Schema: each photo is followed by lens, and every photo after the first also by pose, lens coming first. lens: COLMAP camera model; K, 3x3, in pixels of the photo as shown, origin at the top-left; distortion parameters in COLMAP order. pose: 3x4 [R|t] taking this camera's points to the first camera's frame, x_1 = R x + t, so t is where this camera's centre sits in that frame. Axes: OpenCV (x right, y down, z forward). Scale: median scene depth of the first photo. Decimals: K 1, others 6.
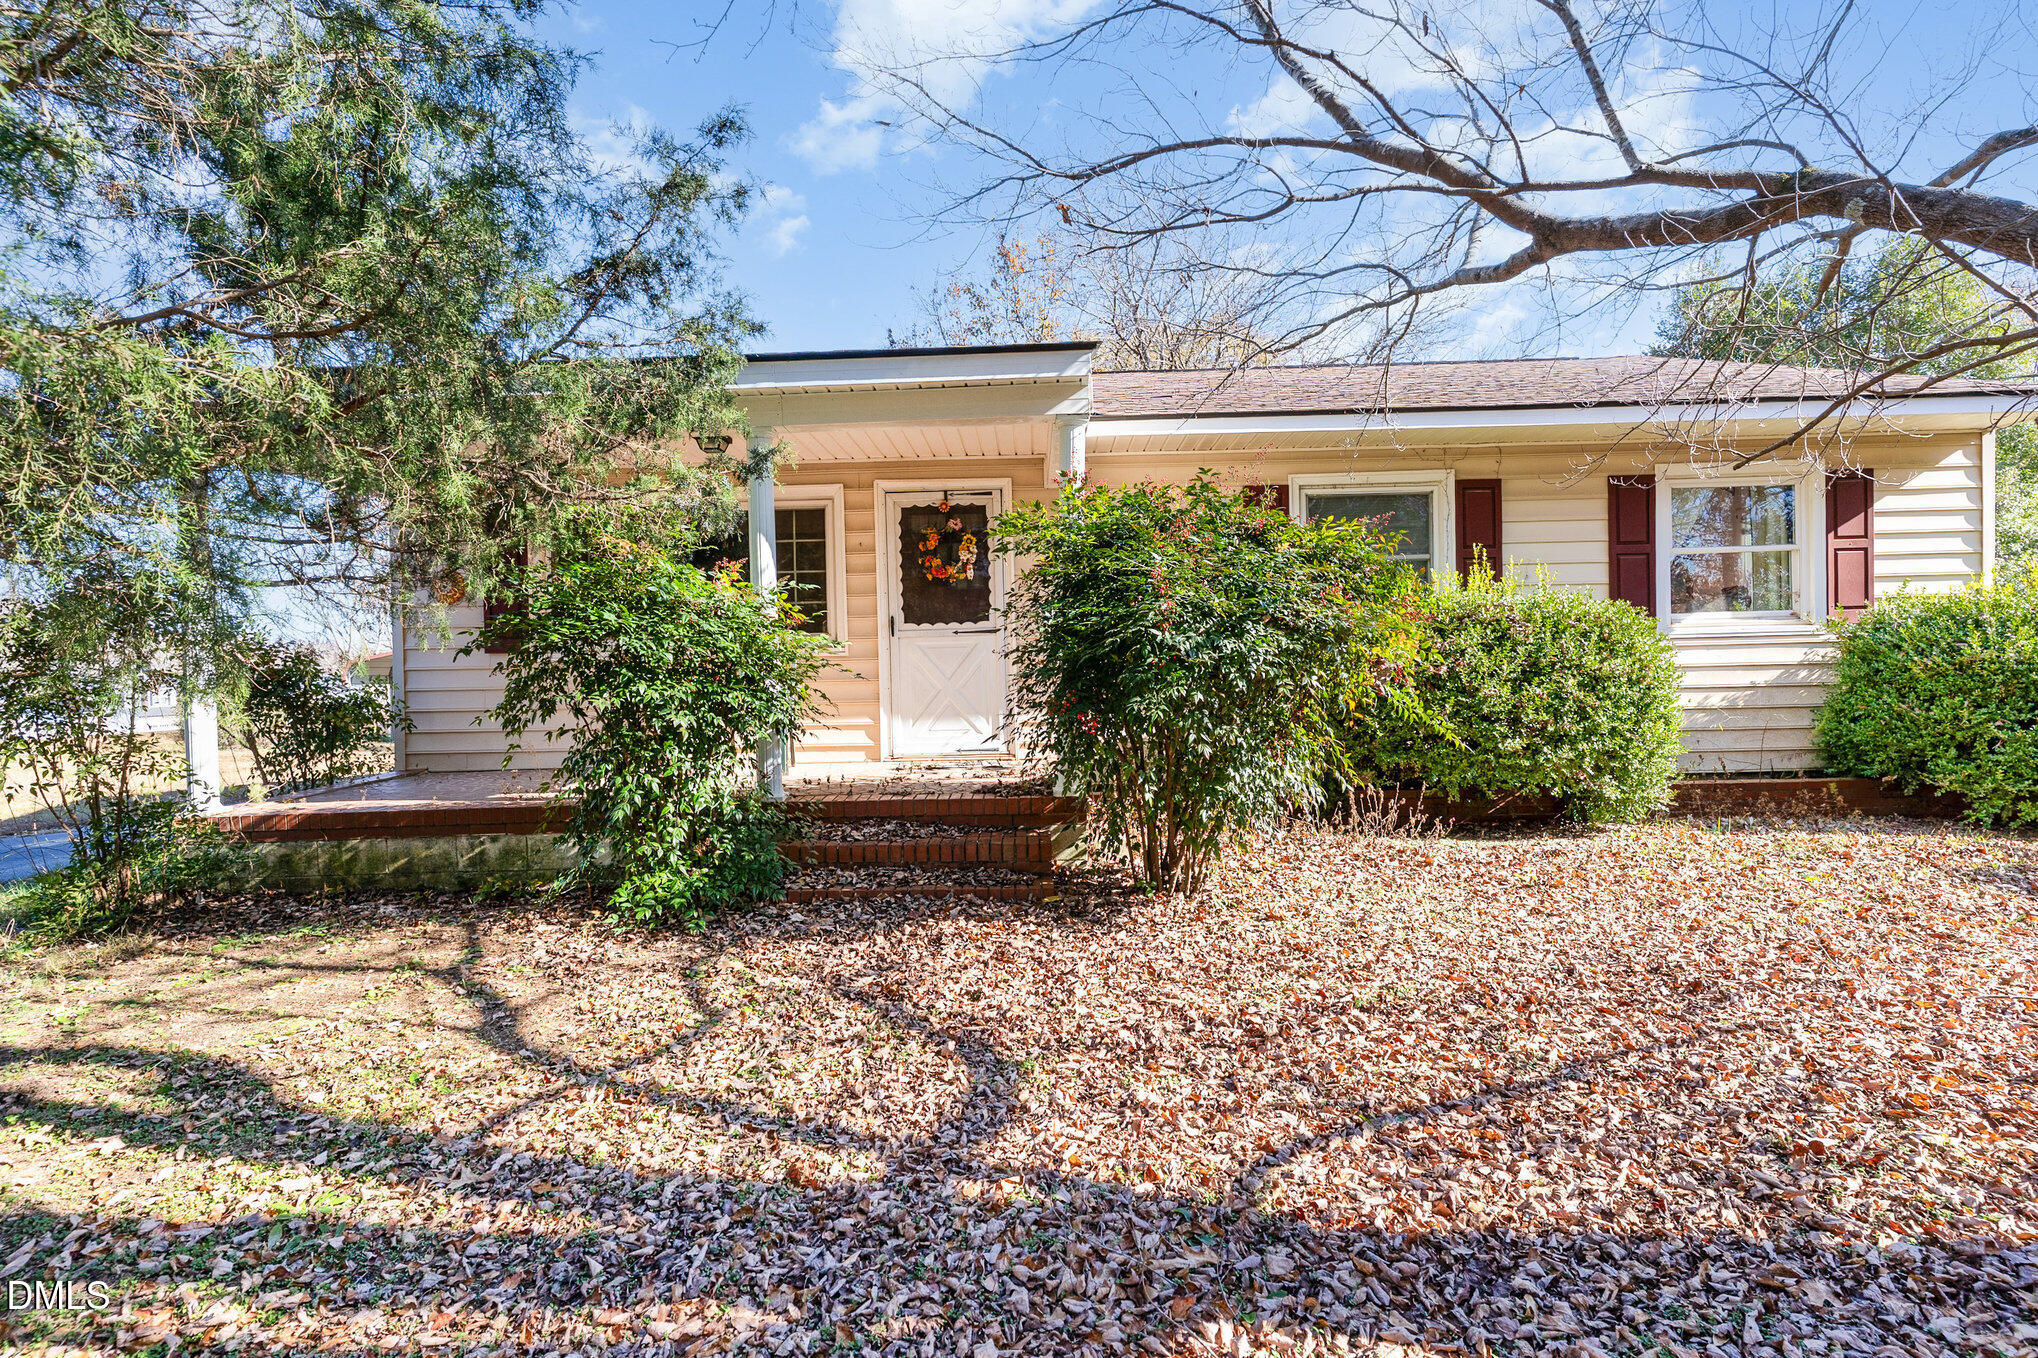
lens RADIAL K [[1029.9, 0, 1032.4], [0, 1029.9, 667.2], [0, 0, 1]] dist [-0.002190, -0.000597]
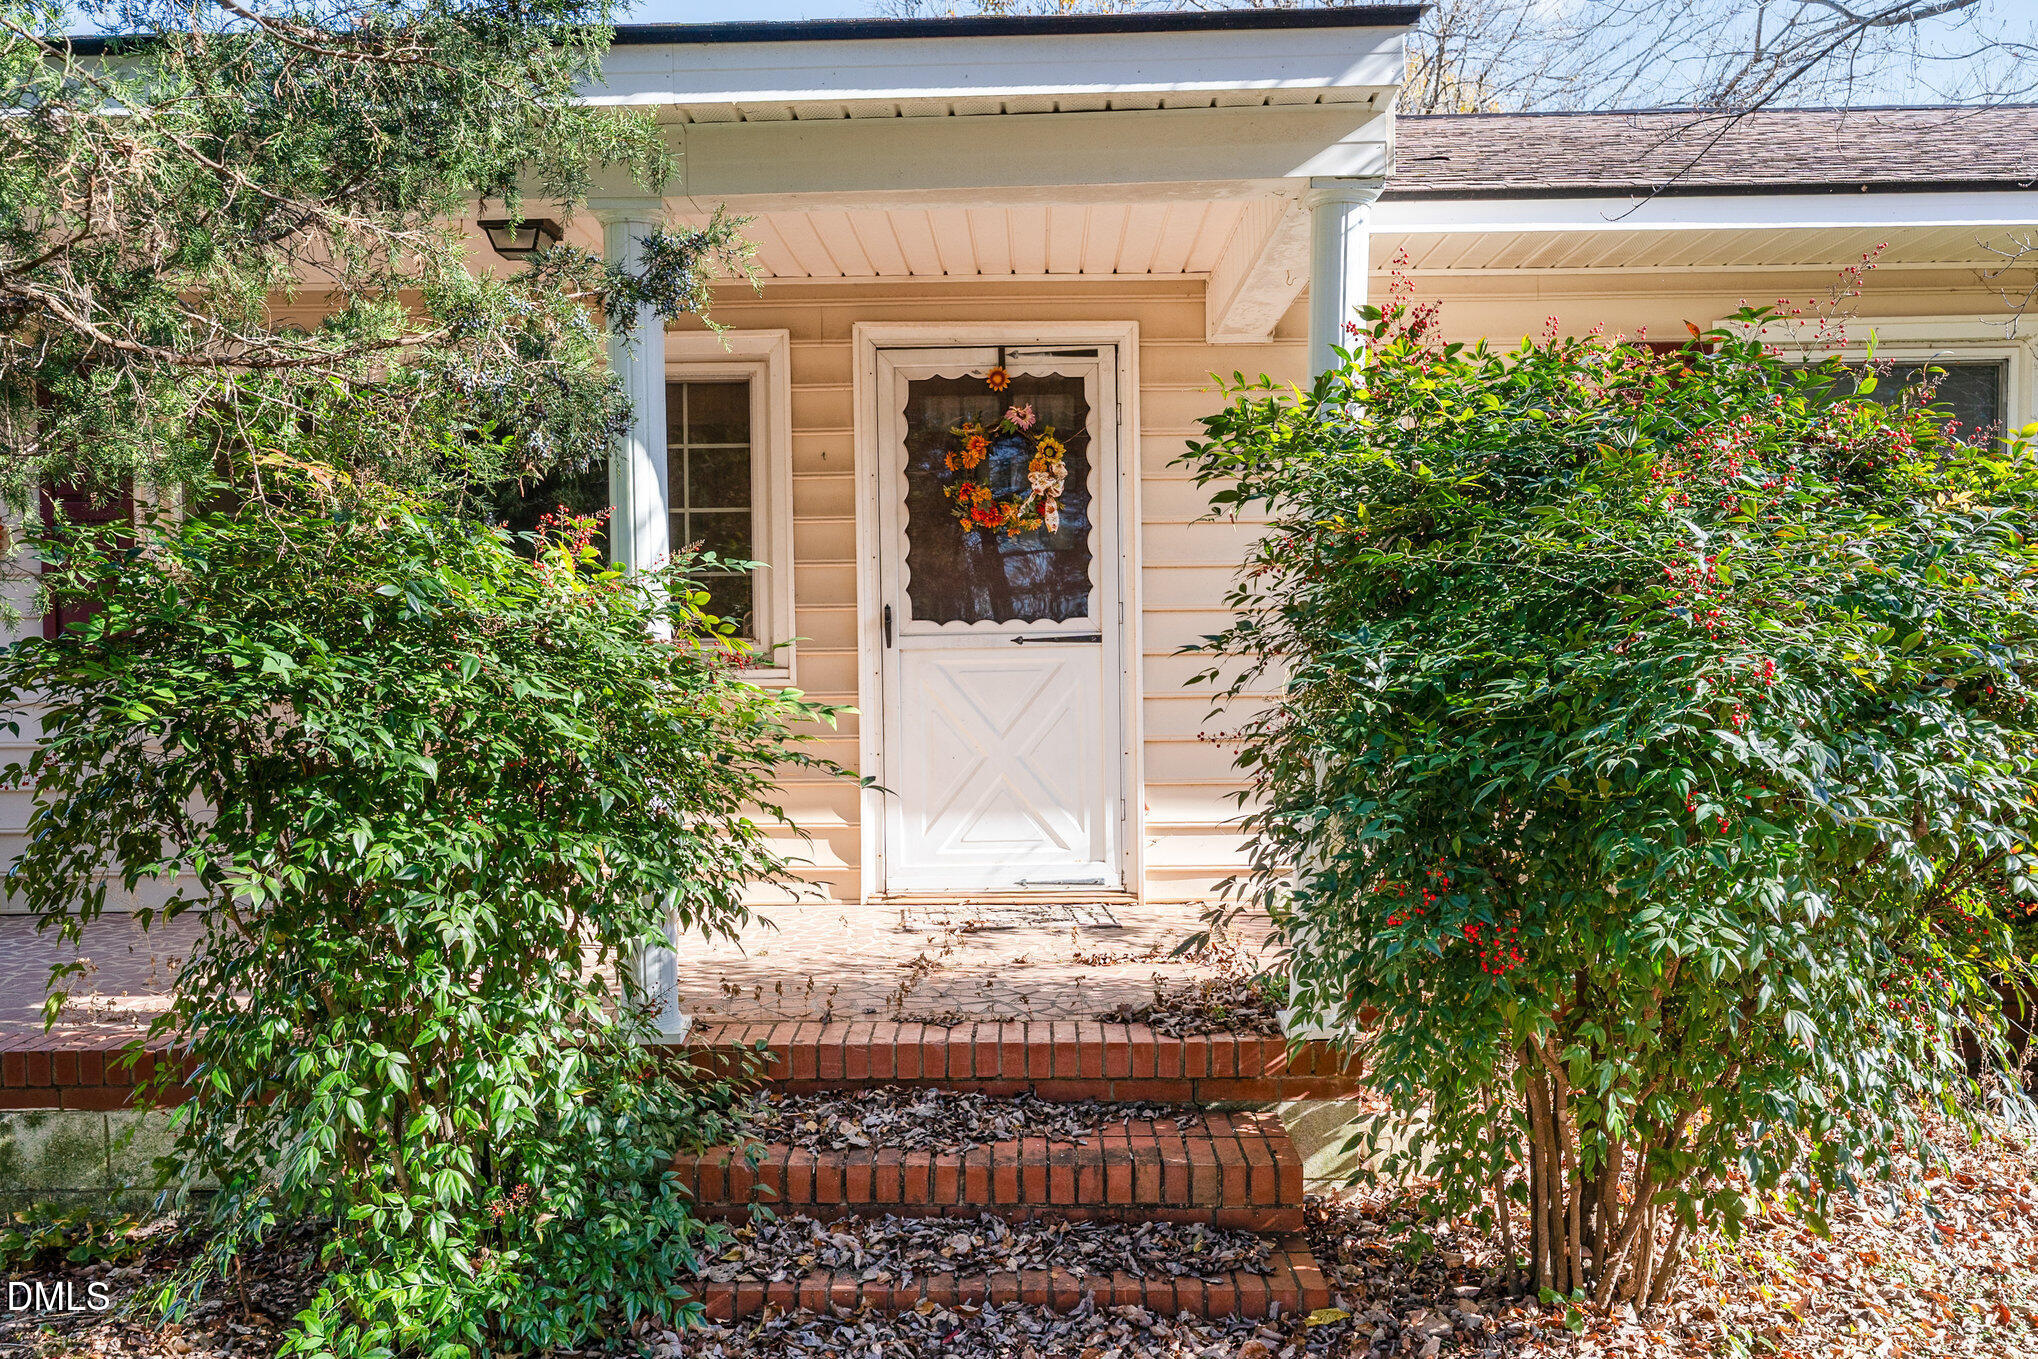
lens RADIAL K [[1657.6, 0, 1007.0], [0, 1657.6, 673.3], [0, 0, 1]] dist [-0.012988, 0.016210]
pose [[0.999914, 0.013111, 0.000319, -0.105312], [-0.013115, 0.999537, 0.027437, -0.052399], [0.000041, -0.027439, 0.999623, 0.292459]]
